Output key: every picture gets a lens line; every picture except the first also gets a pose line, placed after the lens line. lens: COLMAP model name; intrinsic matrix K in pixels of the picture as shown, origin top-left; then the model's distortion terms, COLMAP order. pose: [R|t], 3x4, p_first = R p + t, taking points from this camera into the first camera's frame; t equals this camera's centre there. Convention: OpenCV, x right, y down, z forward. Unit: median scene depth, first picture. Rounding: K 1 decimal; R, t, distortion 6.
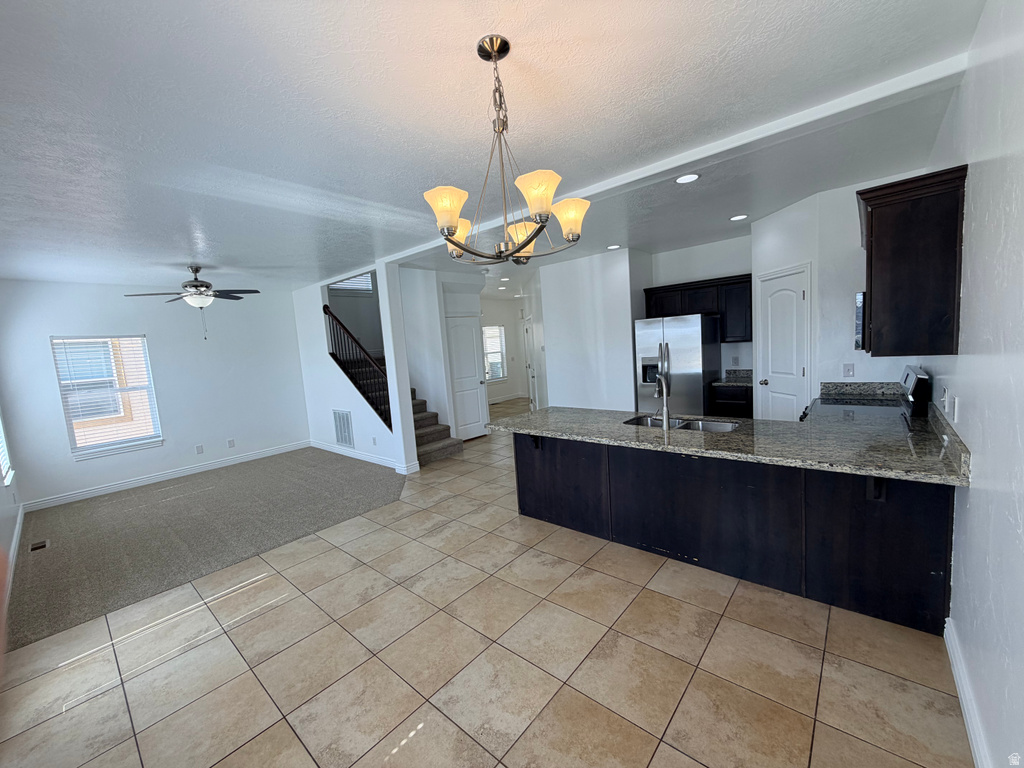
lens RADIAL K [[407.6, 0, 509.0], [0, 407.6, 385.2], [0, 0, 1]] dist [-0.000803, 0.000136]
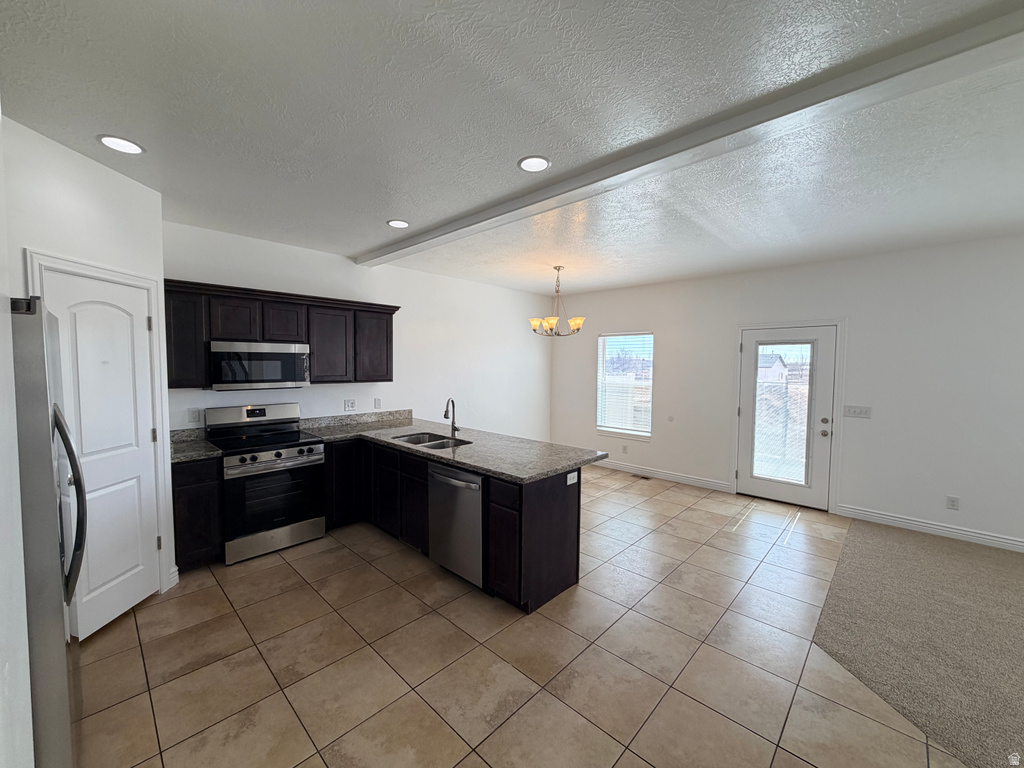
lens RADIAL K [[407.6, 0, 508.6], [0, 407.6, 384.1], [0, 0, 1]] dist [-0.000803, 0.000136]
pose [[-0.996784, 0.060694, 0.052318, 0.078599], [0.067944, 0.986303, 0.150301, -0.156472], [-0.042479, 0.153372, -0.987255, 1.426880]]
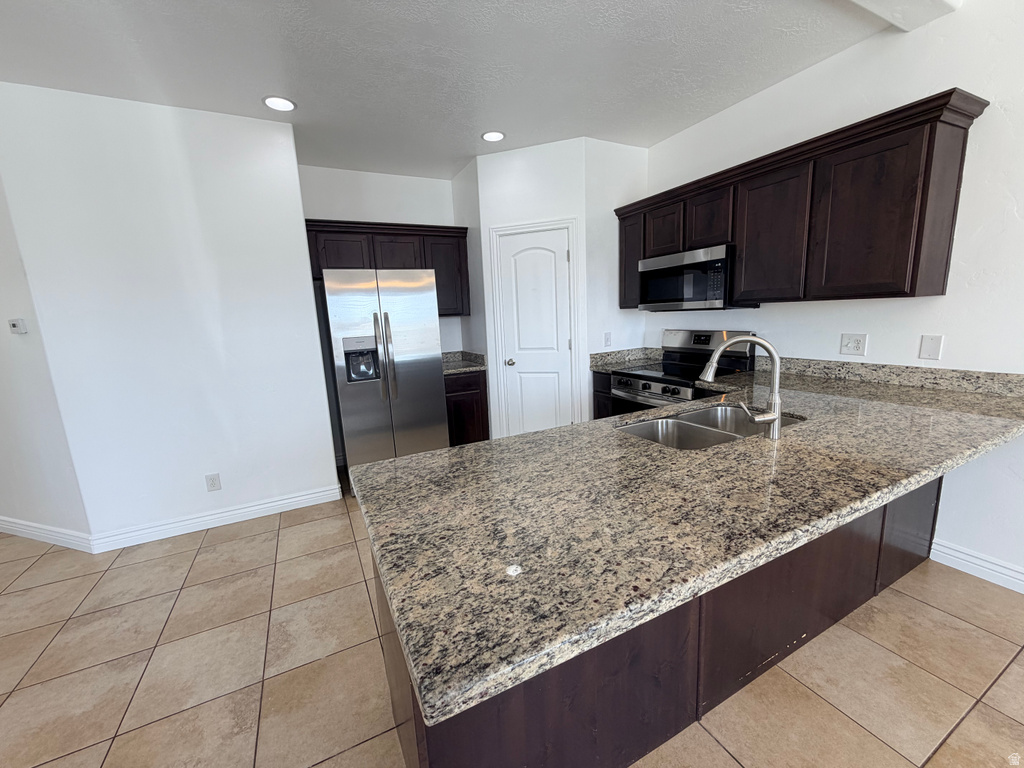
lens RADIAL K [[407.6, 0, 509.1], [0, 407.6, 385.0], [0, 0, 1]] dist [-0.000803, 0.000136]
pose [[0.375157, -0.110797, 0.920316, -0.133361], [0.116099, 0.990629, 0.071936, -0.021350], [-0.919662, 0.079860, 0.384504, 0.687531]]
